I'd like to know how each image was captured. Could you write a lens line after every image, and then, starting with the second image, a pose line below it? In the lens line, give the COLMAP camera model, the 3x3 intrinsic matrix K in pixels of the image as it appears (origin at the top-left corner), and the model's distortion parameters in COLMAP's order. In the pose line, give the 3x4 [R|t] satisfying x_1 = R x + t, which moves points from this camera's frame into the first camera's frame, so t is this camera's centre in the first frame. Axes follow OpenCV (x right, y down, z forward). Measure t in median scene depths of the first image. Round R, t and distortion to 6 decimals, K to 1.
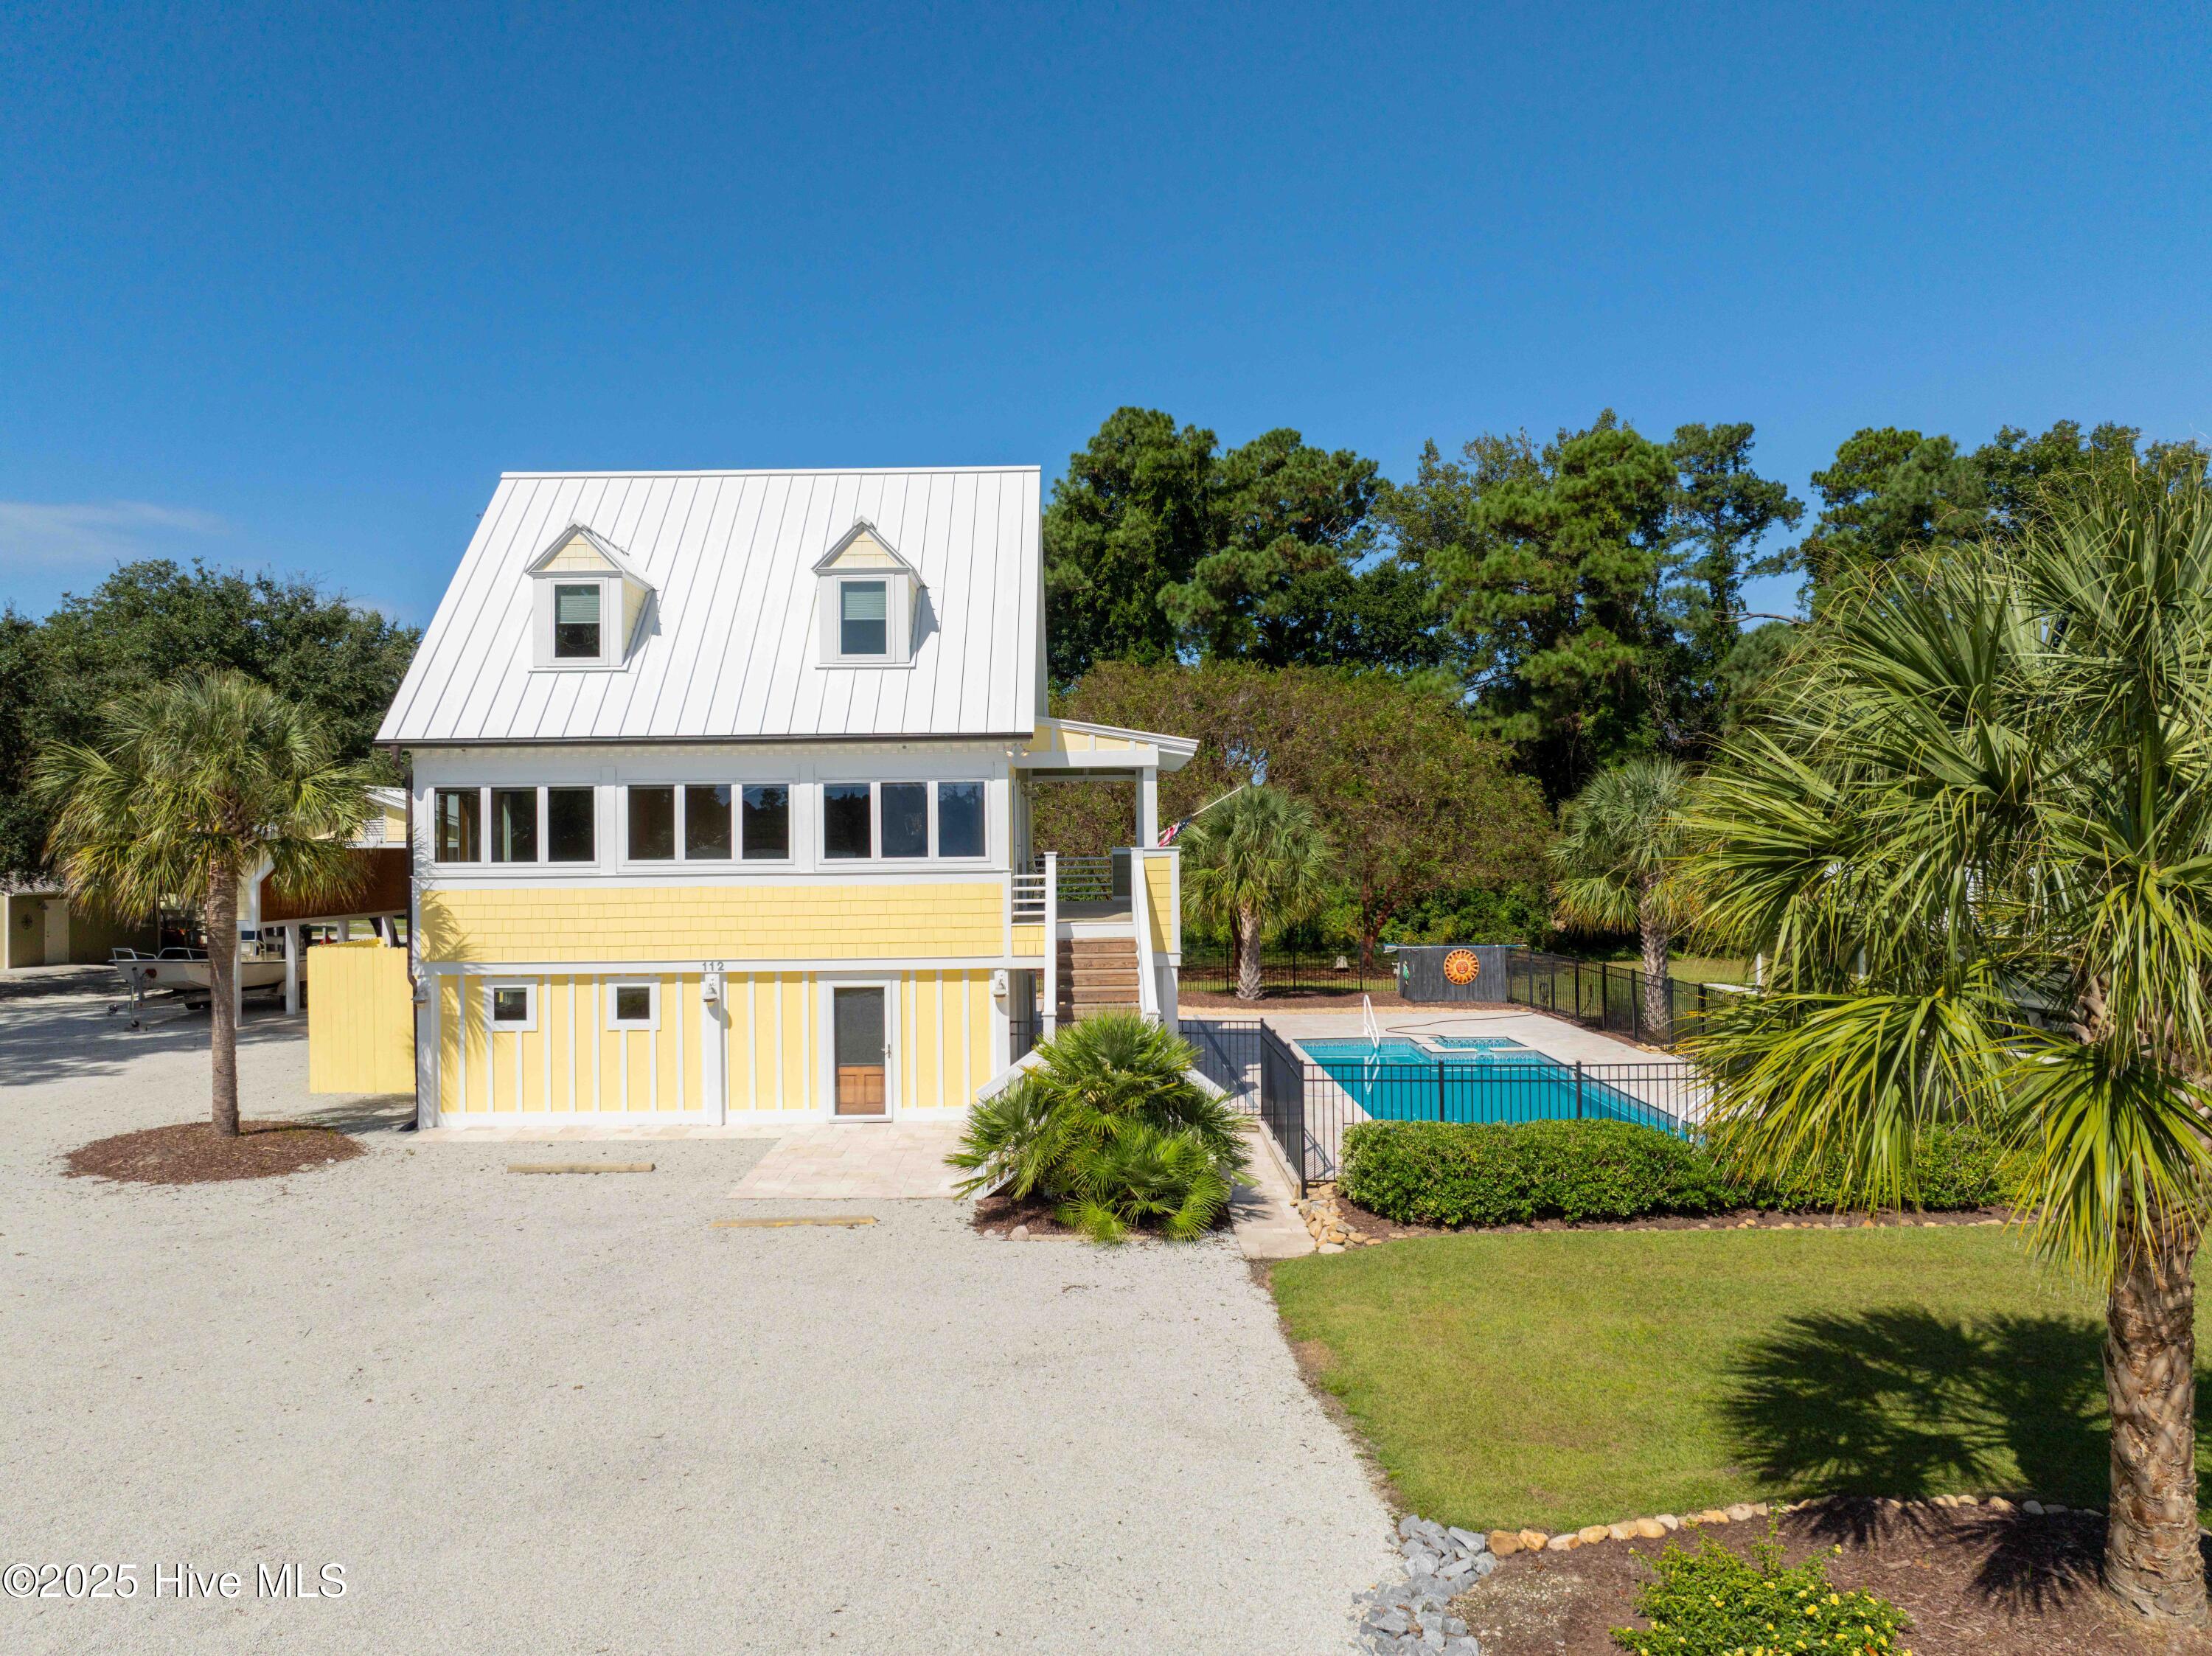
lens RADIAL K [[1559.0, 0, 1112.1], [0, 1559.0, 821.2], [0, 0, 1]] dist [0.004599, -0.059372]
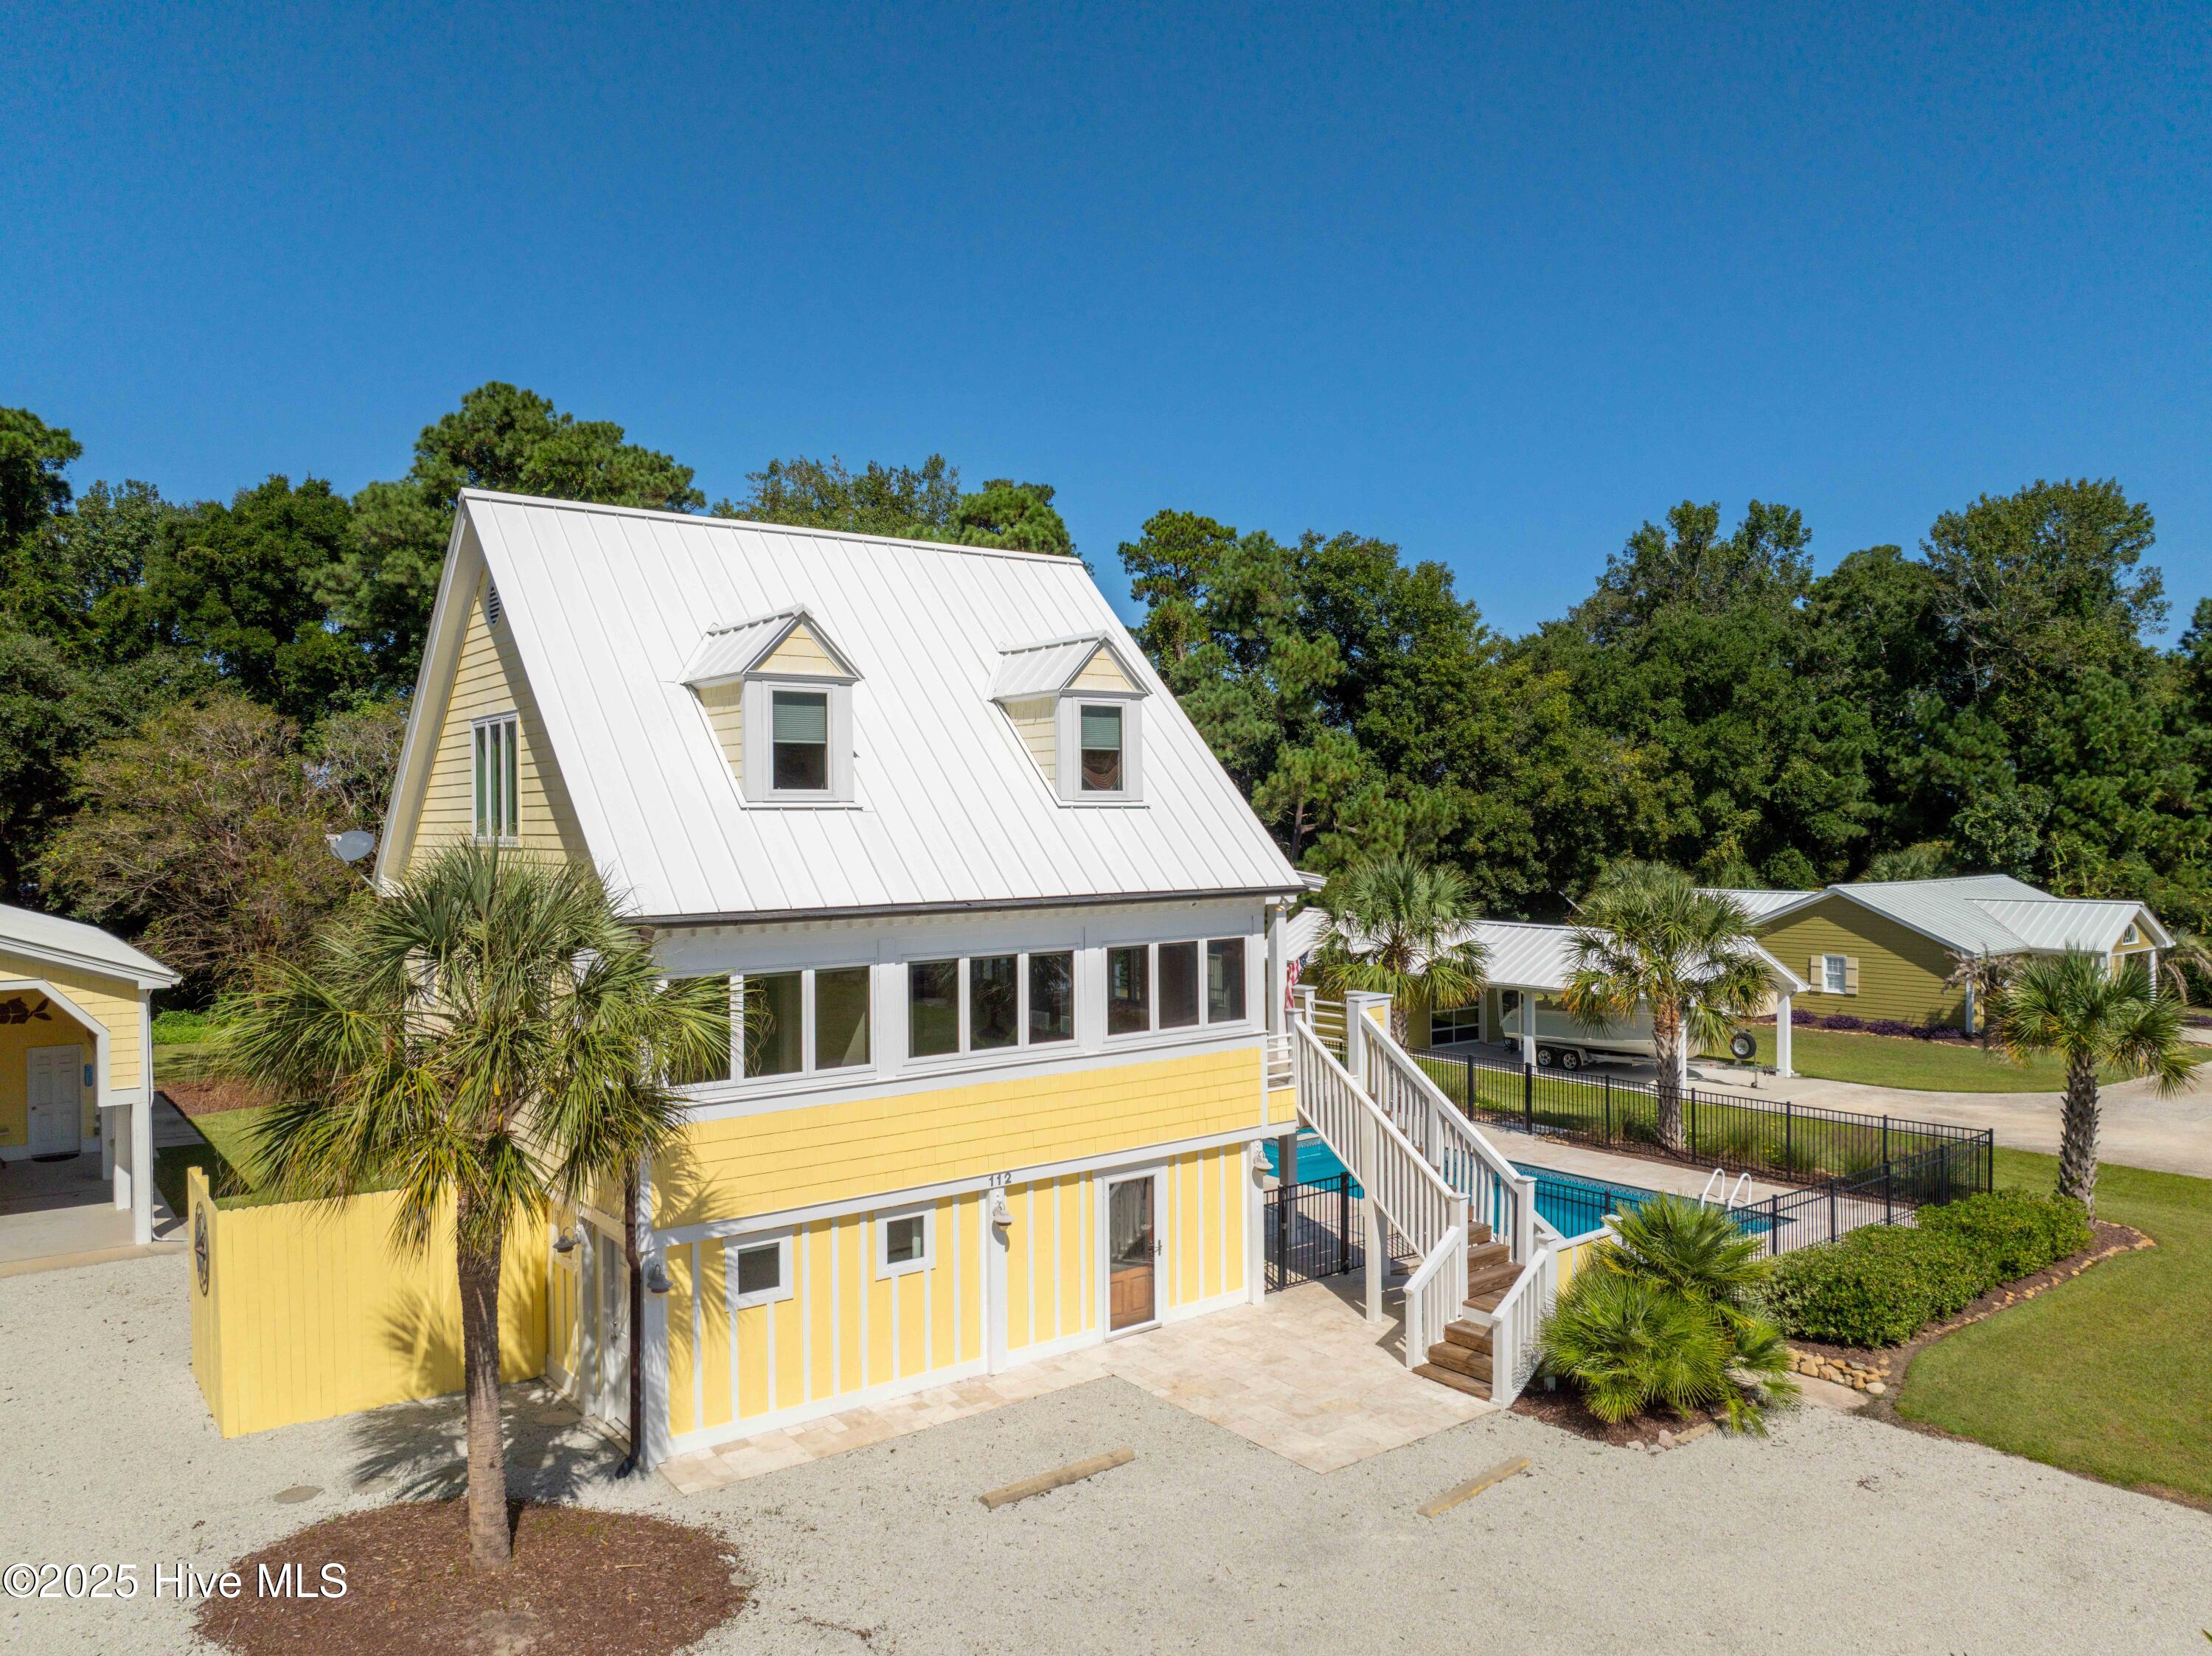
lens RADIAL K [[1566.6, 0, 1112.3], [0, 1566.6, 825.6], [0, 0, 1]] dist [-0.043713, 0.012072]
pose [[0.798114, 0.001647, 0.602505, -0.660198], [-0.010542, 0.999881, 0.011231, -0.095150], [-0.602415, -0.015315, 0.798036, 0.300251]]
